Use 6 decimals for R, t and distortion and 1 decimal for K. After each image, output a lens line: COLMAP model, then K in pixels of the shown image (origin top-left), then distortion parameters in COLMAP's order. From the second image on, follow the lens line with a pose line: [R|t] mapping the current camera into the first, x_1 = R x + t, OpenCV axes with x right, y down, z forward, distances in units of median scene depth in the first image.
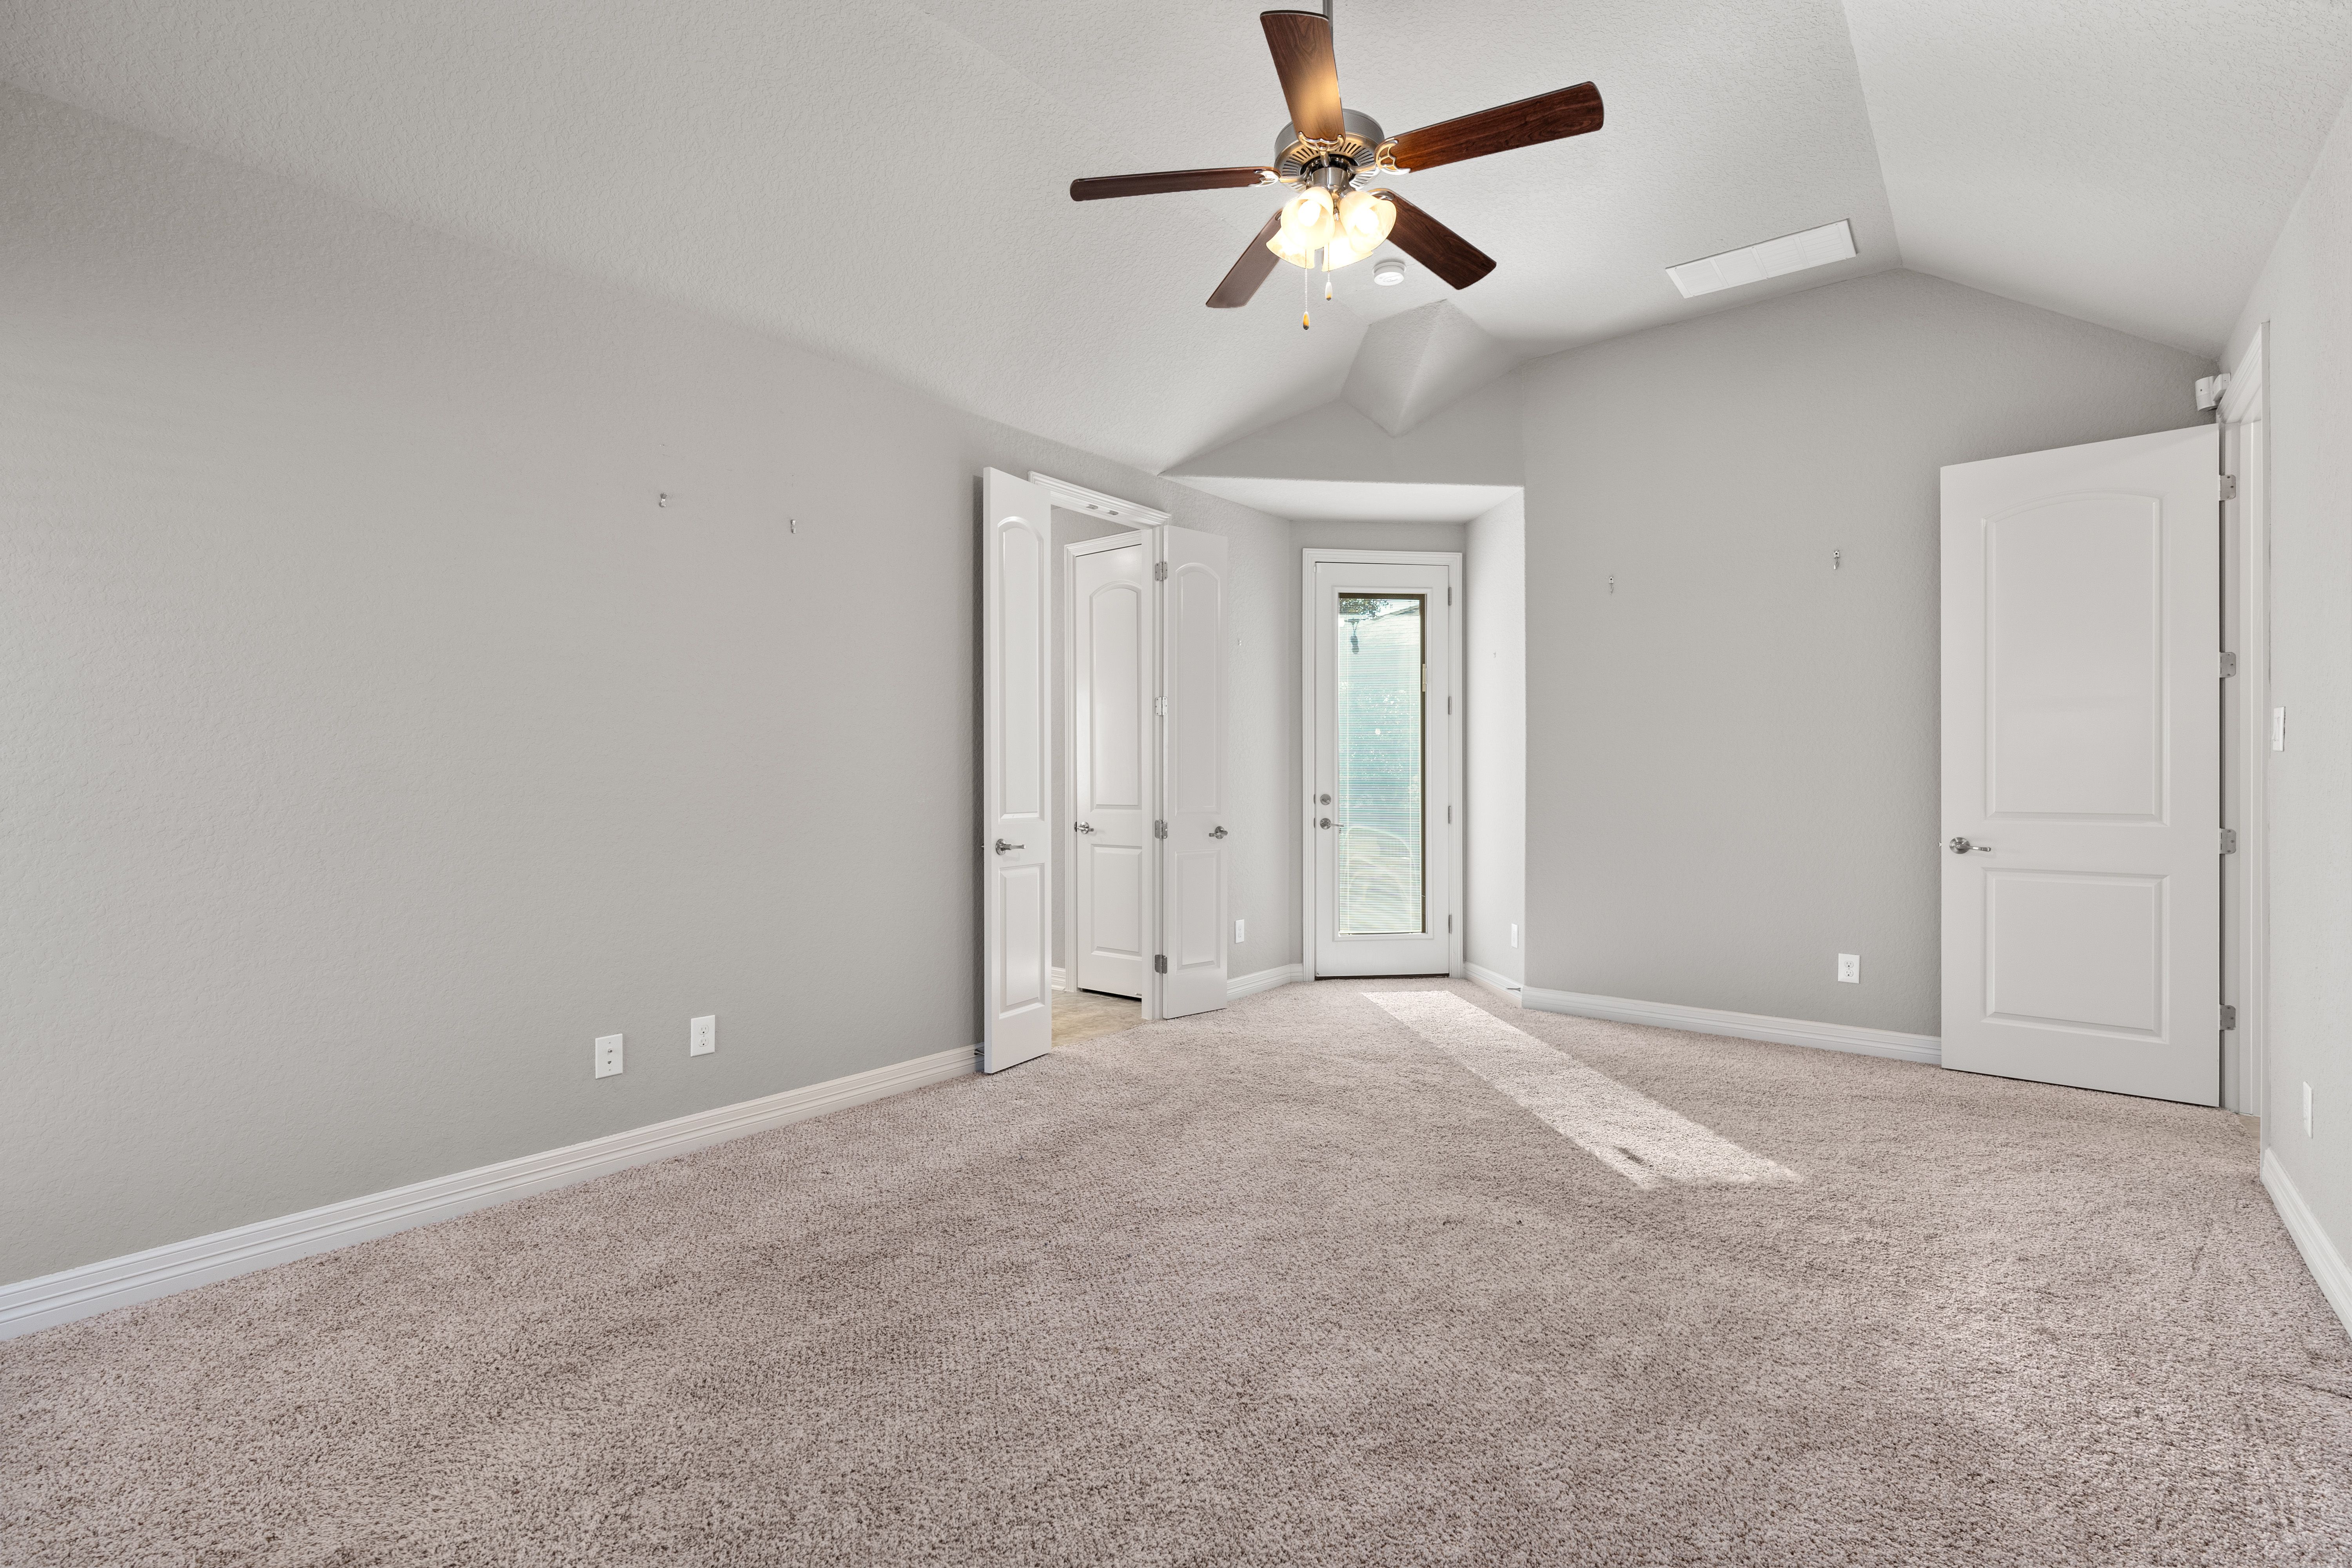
lens RADIAL K [[1077.9, 0, 1192.6], [0, 1077.9, 775.4], [0, 0, 1]] dist [-0.005721, 0.001599]
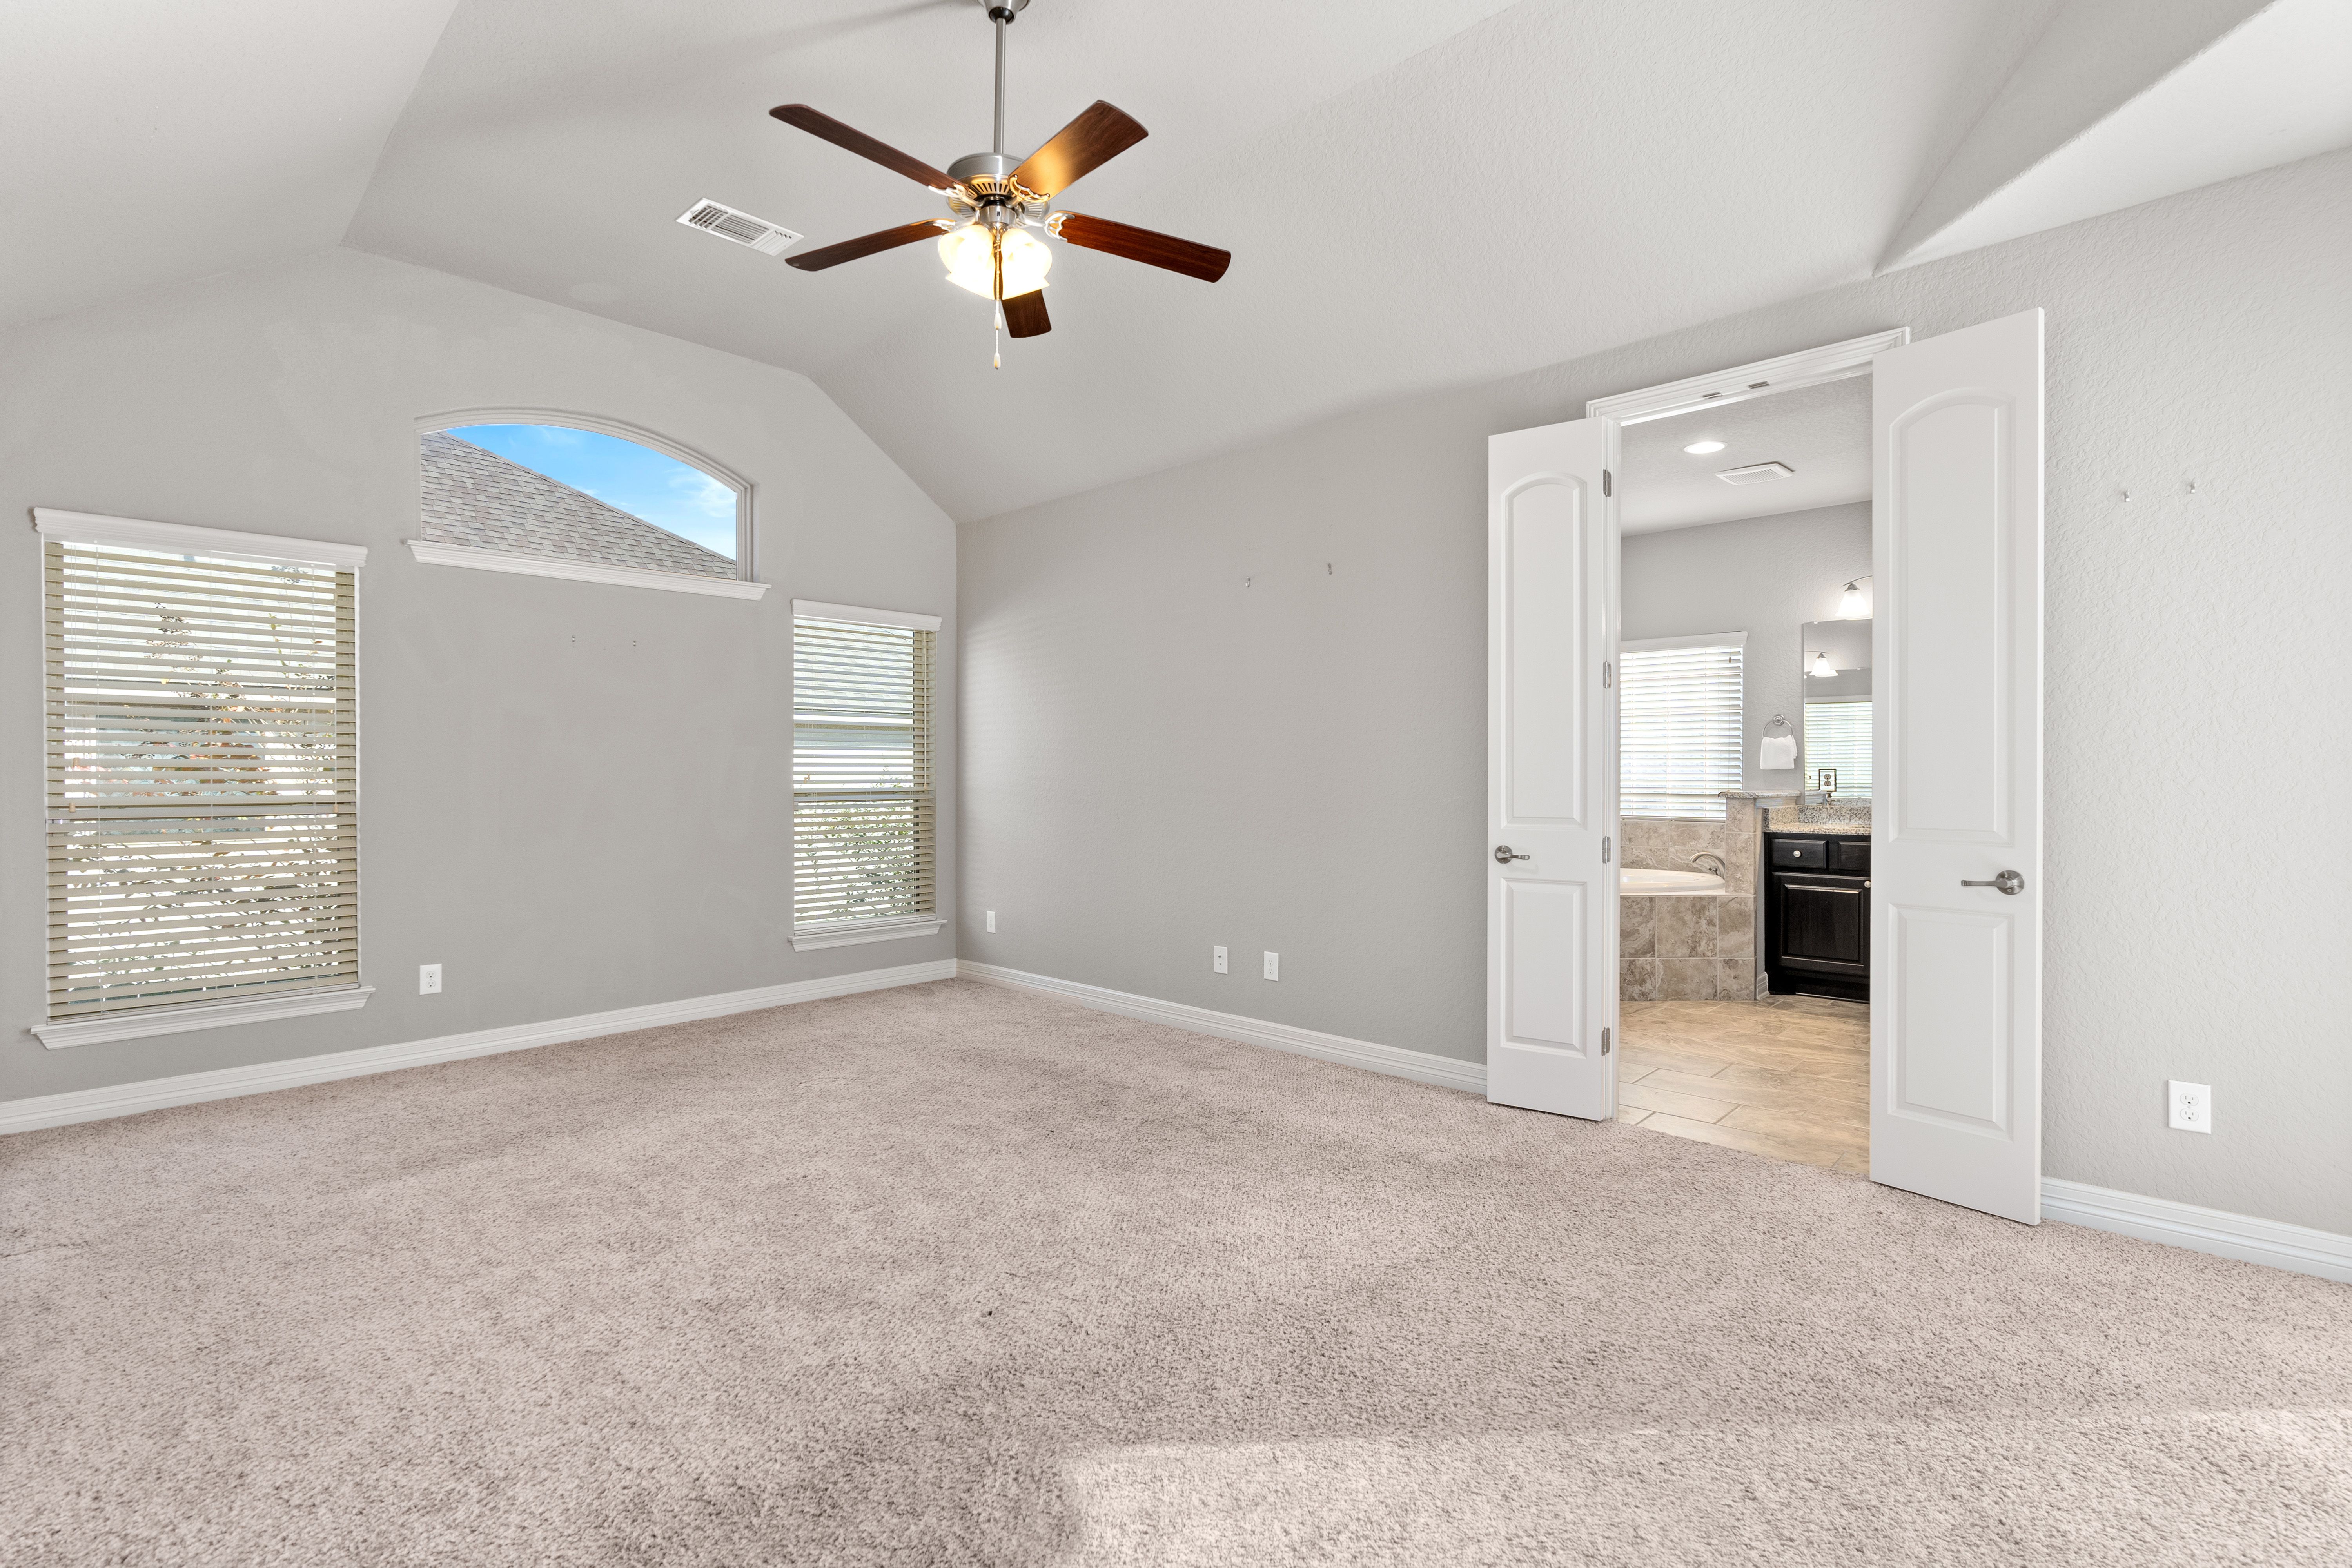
lens RADIAL K [[1077.9, 0, 1193.2], [0, 1077.9, 784.6], [0, 0, 1]] dist [-0.005721, 0.001599]
pose [[-0.094158, 0.004892, -0.995545, 0.796751], [0.001140, 0.999988, 0.004806, 0.003761], [0.995557, -0.000683, -0.094162, 0.896421]]
